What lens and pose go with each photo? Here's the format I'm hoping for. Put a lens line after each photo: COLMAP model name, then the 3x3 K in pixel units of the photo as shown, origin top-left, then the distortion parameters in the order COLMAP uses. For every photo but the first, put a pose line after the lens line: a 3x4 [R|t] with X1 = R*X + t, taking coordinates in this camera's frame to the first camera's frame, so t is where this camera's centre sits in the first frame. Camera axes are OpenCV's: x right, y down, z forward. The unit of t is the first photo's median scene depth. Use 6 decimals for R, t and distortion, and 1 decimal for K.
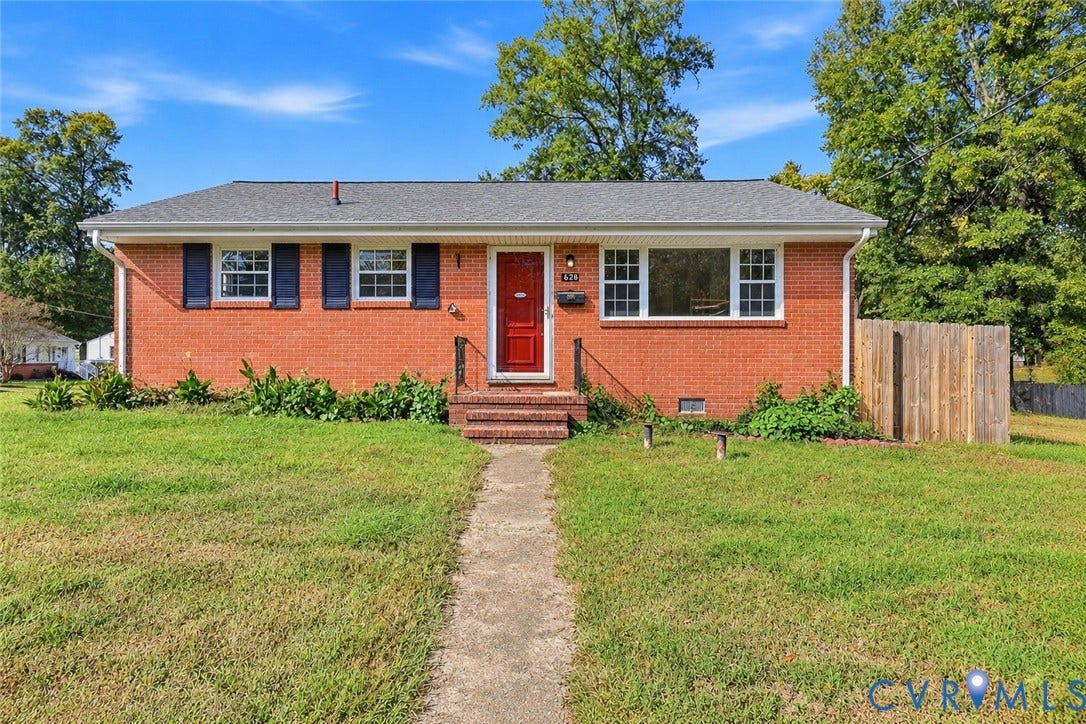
lens RADIAL K [[594.1, 0, 540.7], [0, 594.1, 358.1], [0, 0, 1]] dist [0.009935, 0.001514]
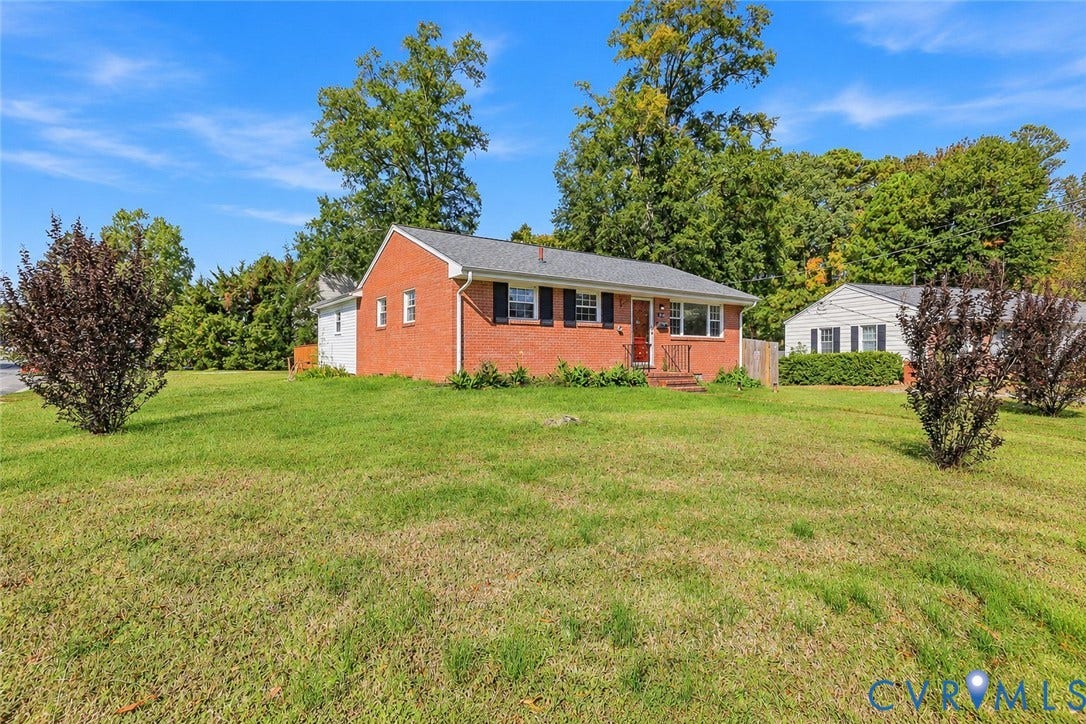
lens RADIAL K [[487.6, 0, 534.7], [0, 487.6, 362.0], [0, 0, 1]] dist [0.002121, -0.001250]
pose [[0.823128, -0.007318, 0.567809, -1.235827], [-0.000450, 0.999908, 0.013540, 0.001328], [-0.567856, -0.011400, 0.823049, -0.125021]]
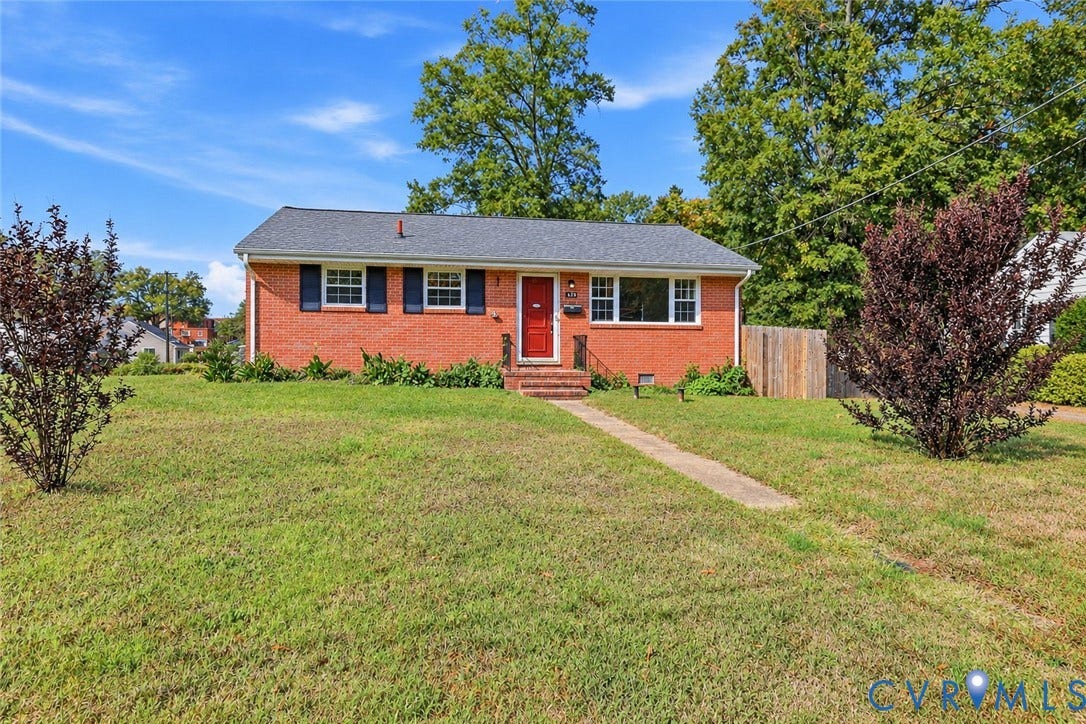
lens RADIAL K [[594.1, 0, 542.0], [0, 594.1, 358.9], [0, 0, 1]] dist [0.009935, 0.001514]
pose [[0.980362, 0.001660, 0.197198, -0.318017], [-0.003127, 0.999970, 0.007126, 0.016660], [-0.197180, -0.007603, 0.980338, -0.470271]]
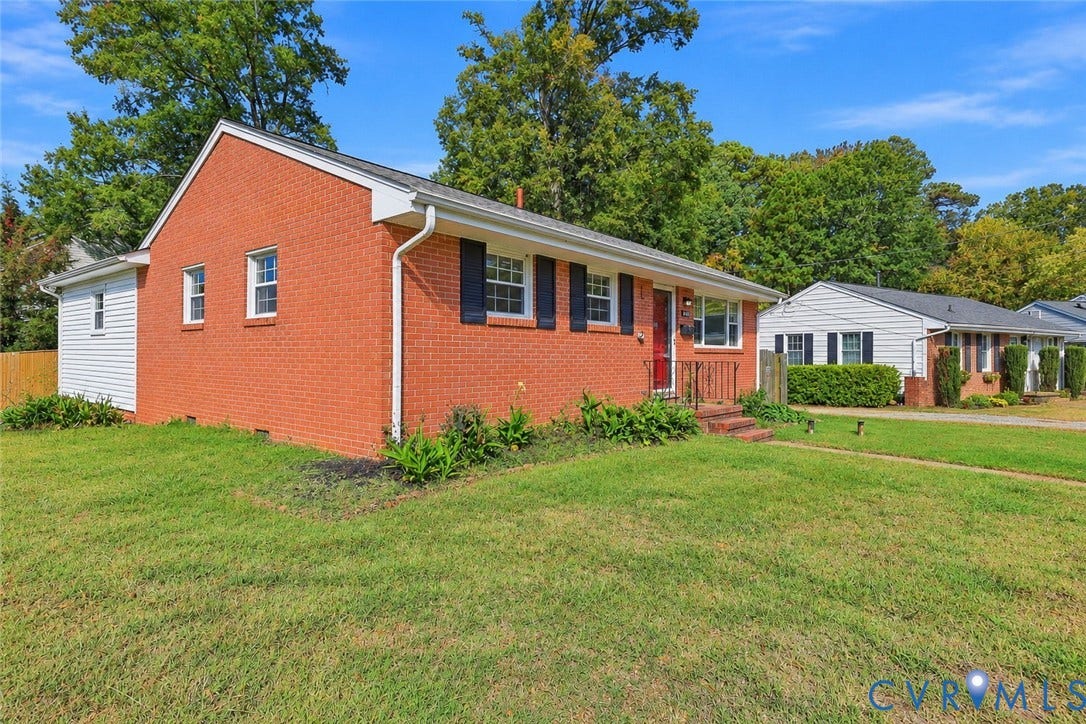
lens RADIAL K [[559.0, 0, 538.1], [0, 559.0, 358.1], [0, 0, 1]] dist [-0.003549, 0.003344]
pose [[0.640003, 0.001427, 0.768371, -1.084199], [-0.004895, 0.999986, 0.002220, -0.039905], [-0.768357, -0.005182, 0.640001, 0.457169]]
